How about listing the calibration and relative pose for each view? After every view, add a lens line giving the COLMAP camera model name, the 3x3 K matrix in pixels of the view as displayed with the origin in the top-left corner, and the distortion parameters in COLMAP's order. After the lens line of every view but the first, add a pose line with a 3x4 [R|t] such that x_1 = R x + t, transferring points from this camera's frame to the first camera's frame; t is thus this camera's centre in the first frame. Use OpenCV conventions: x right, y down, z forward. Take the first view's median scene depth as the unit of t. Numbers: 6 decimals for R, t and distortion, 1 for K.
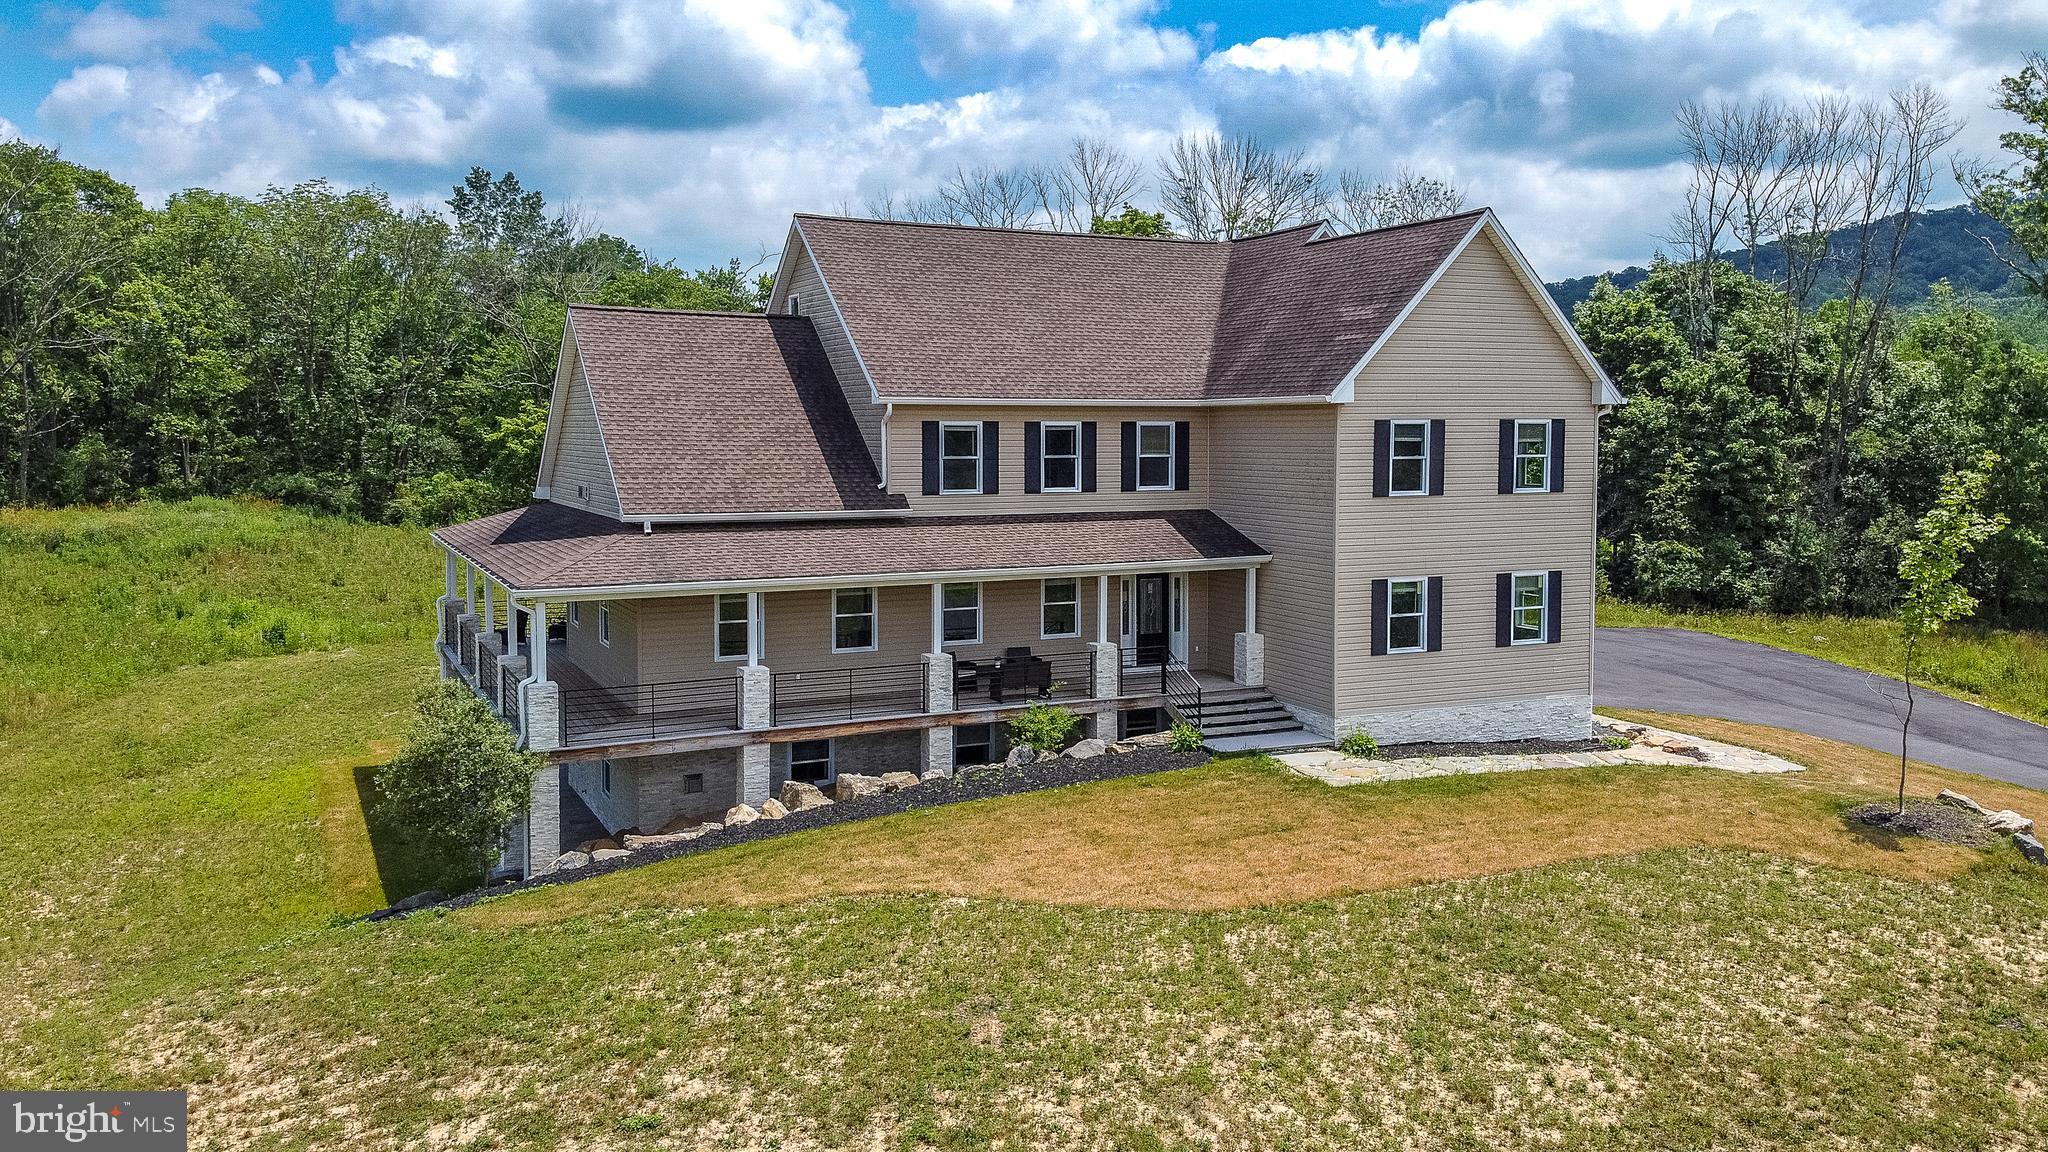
lens RADIAL K [[1472.1, 0, 1018.3], [0, 1472.1, 563.6], [0, 0, 1]] dist [0.094423, -0.186032]
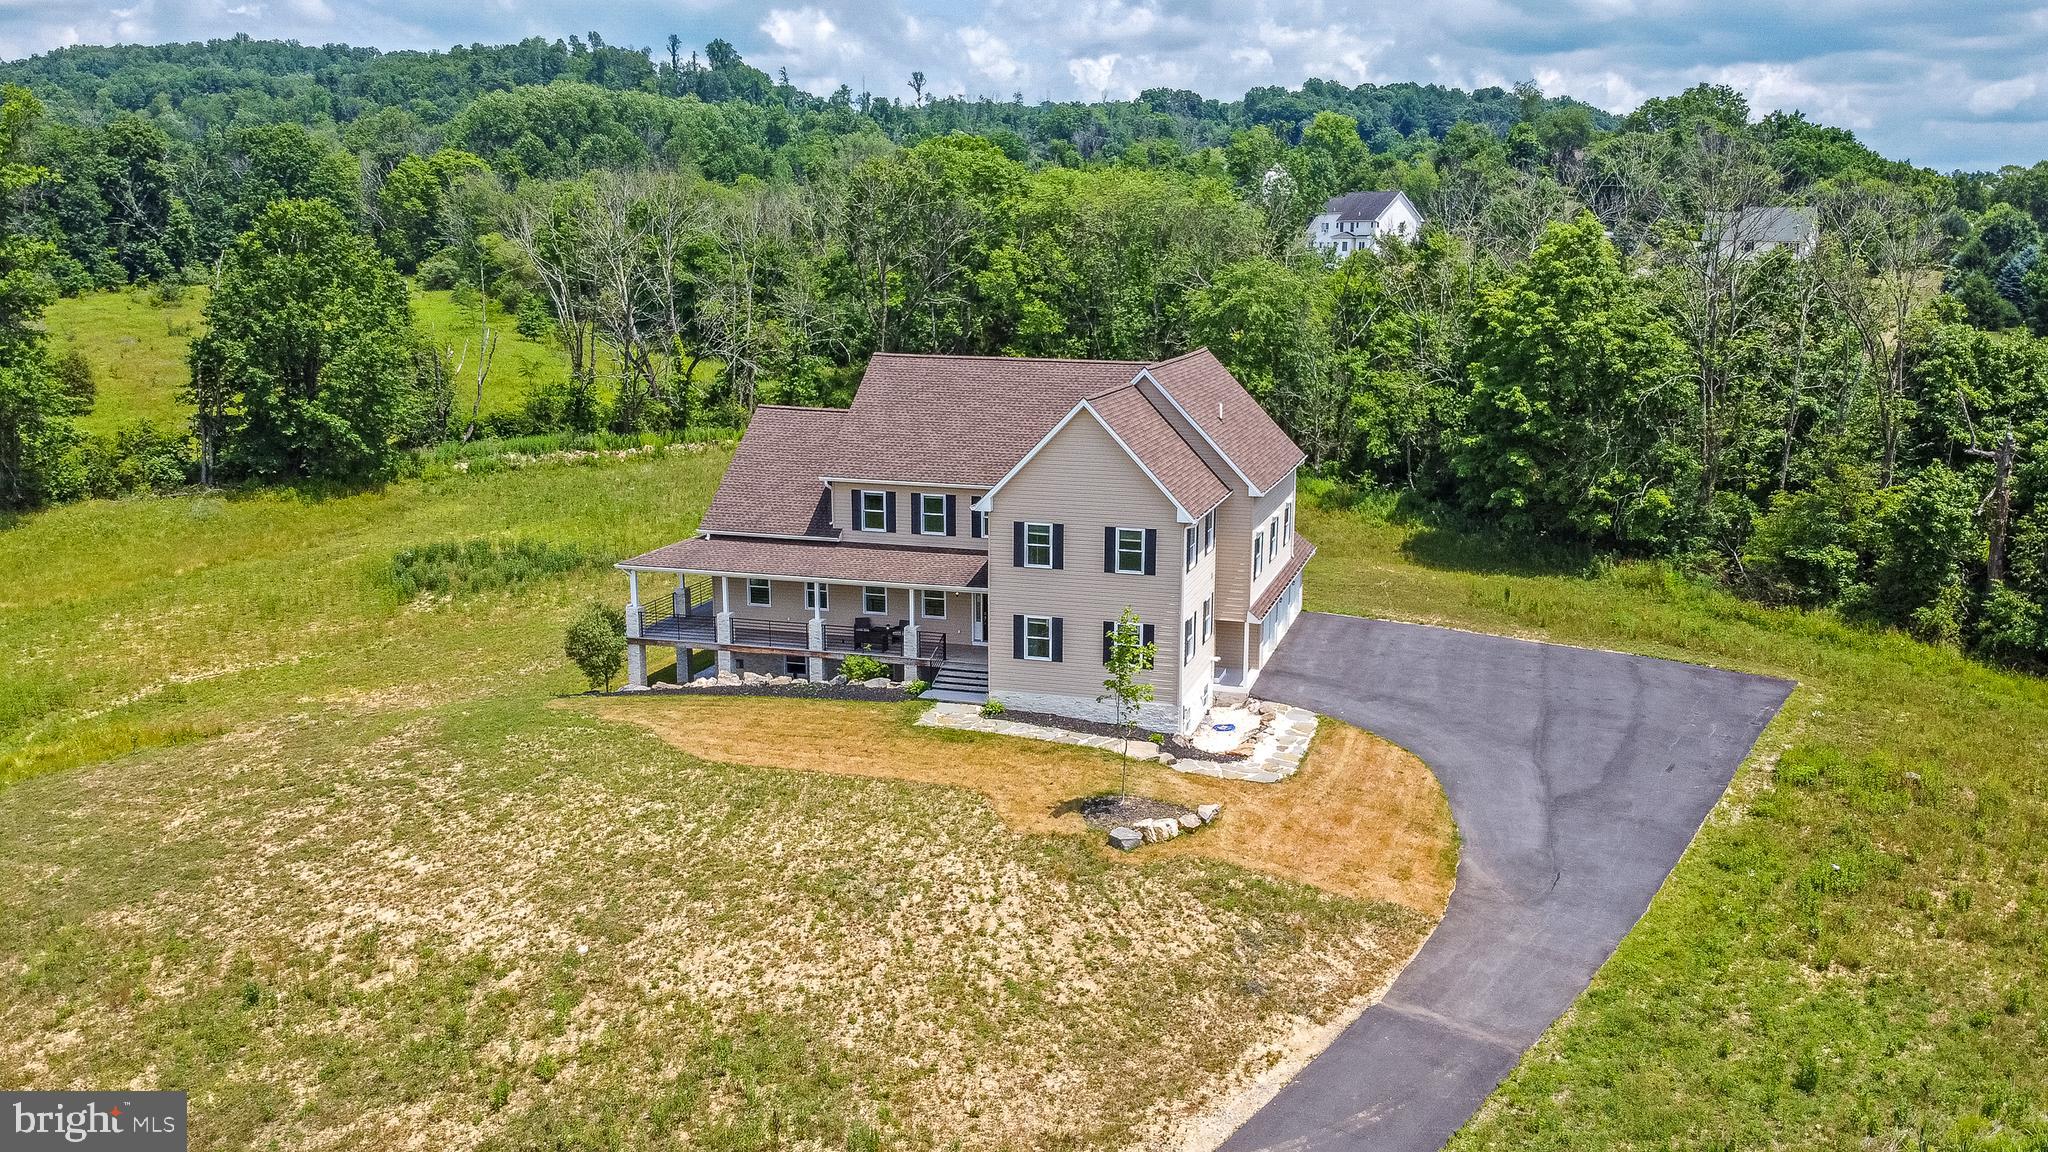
lens RADIAL K [[1531.7, 0, 1149.6], [0, 1531.7, 601.4], [0, 0, 1]] dist [0.182060, -0.342287]
pose [[0.785447, 0.148642, -0.600815, 1.417688], [-0.072392, 0.986134, 0.149332, -0.278196], [0.614680, -0.073798, 0.785316, -0.283493]]
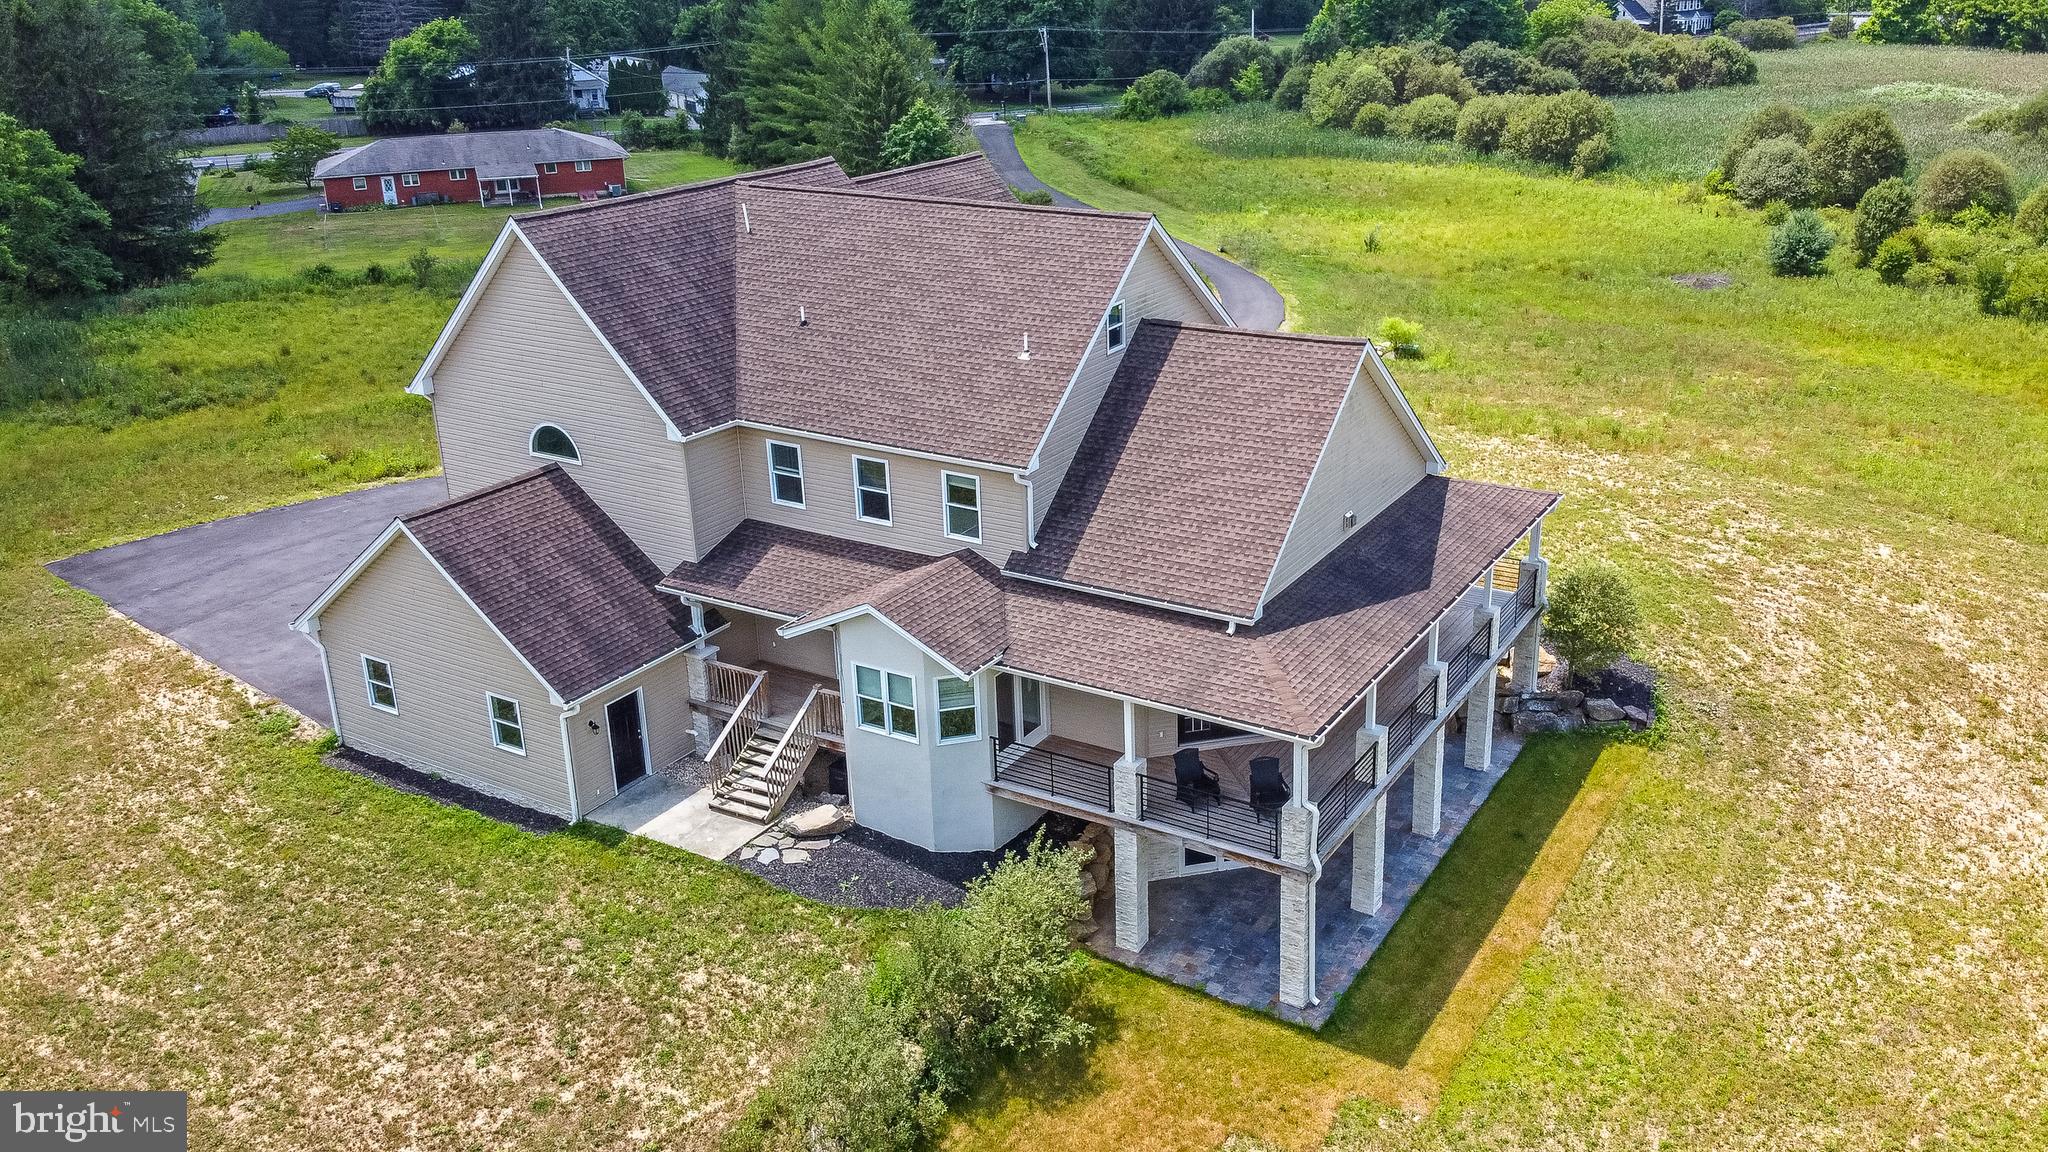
lens RADIAL K [[1734.0, 0, 990.9], [0, 1734.0, 579.1], [0, 0, 1]] dist [0.046379, -0.151293]
pose [[-0.512317, -0.292662, 0.807391, -1.214870], [0.117196, 0.907522, 0.403323, -0.546430], [-0.850762, 0.301252, -0.430640, 1.867927]]
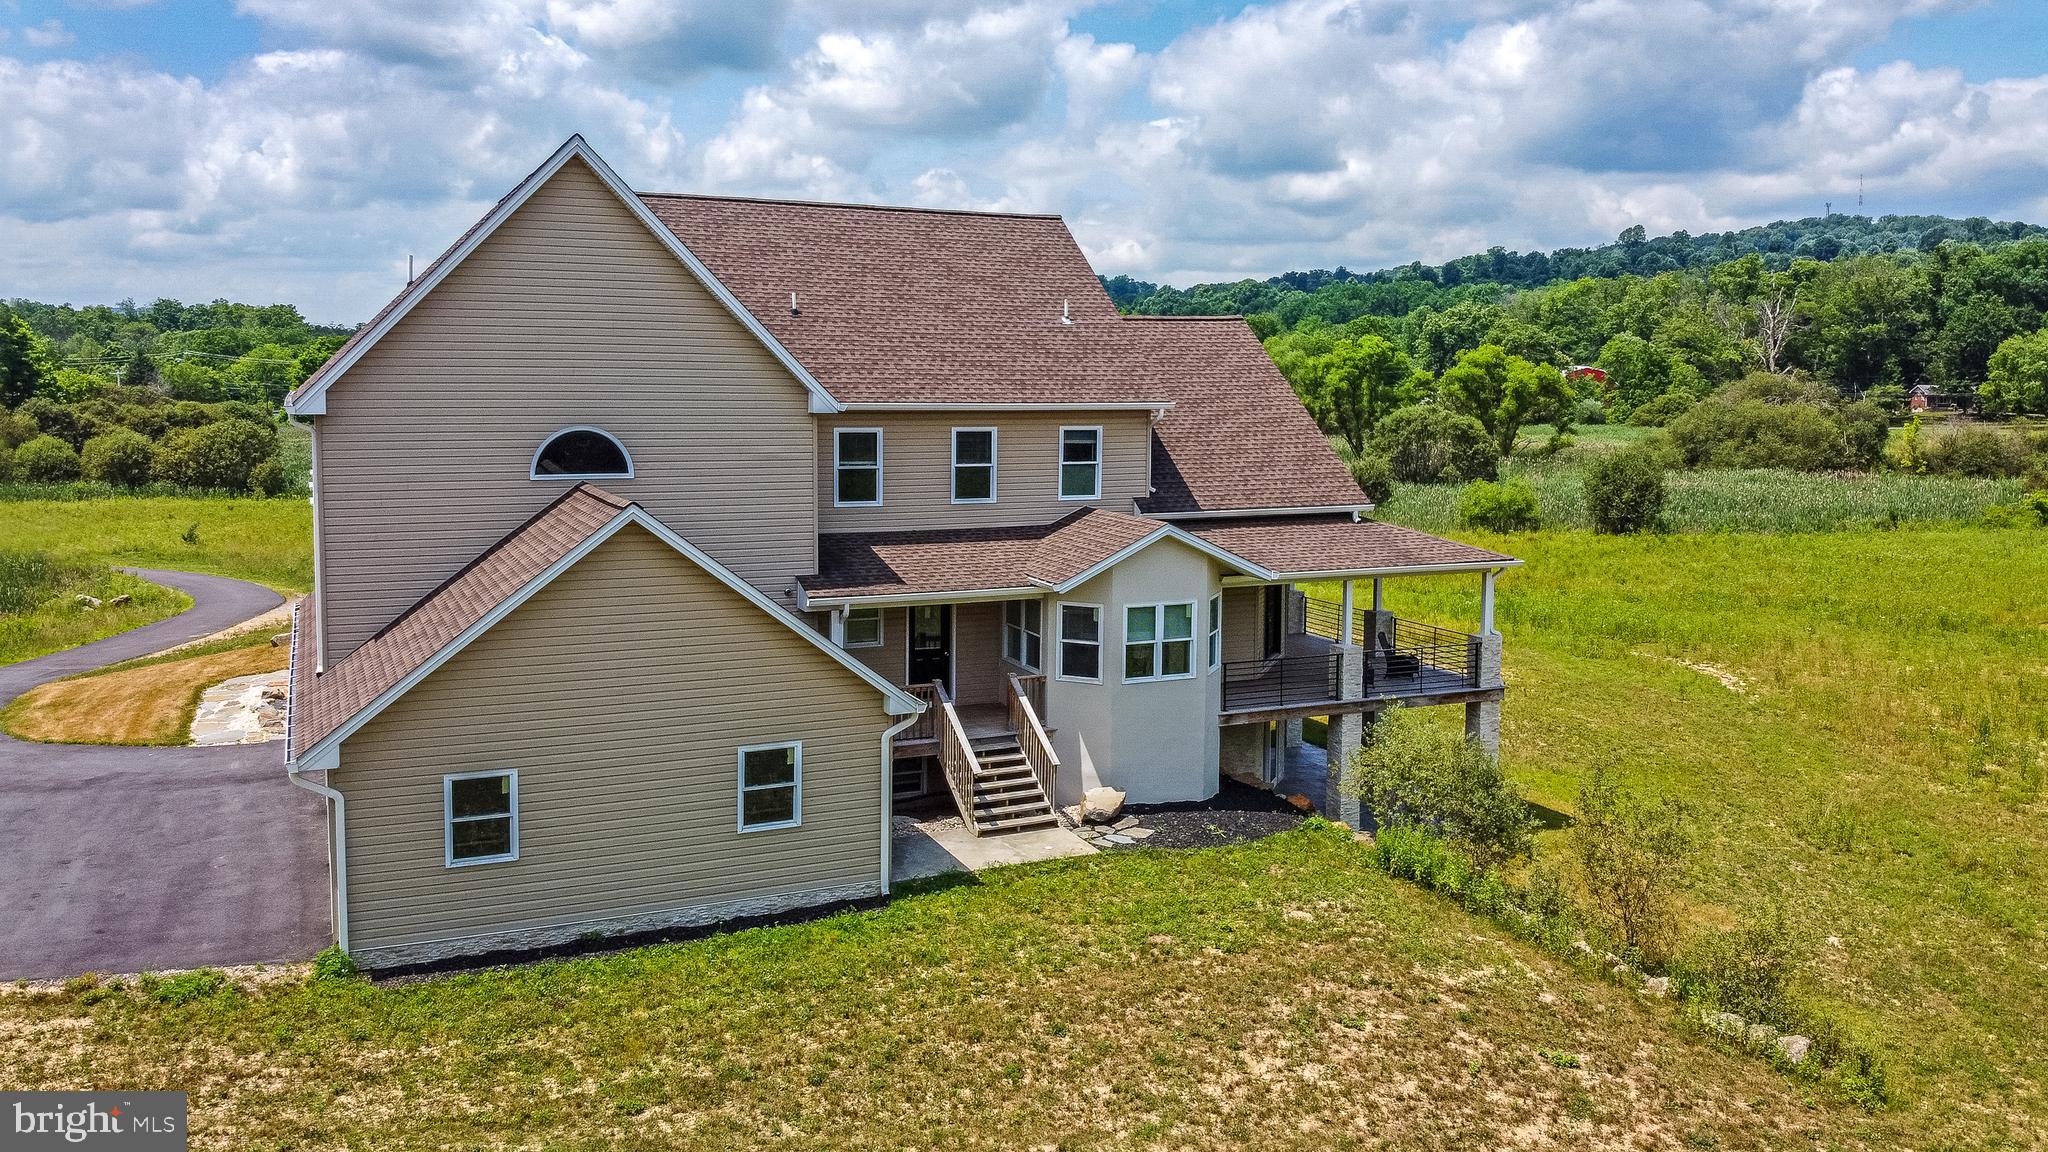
lens RADIAL K [[1617.7, 0, 995.3], [0, 1617.7, 570.9], [0, 0, 1]] dist [0.102455, -0.270552]
pose [[-0.999194, -0.010302, 0.038803, -0.175998], [-0.001387, 0.974801, 0.223072, -0.275151], [-0.040124, 0.222838, -0.974029, 2.452911]]
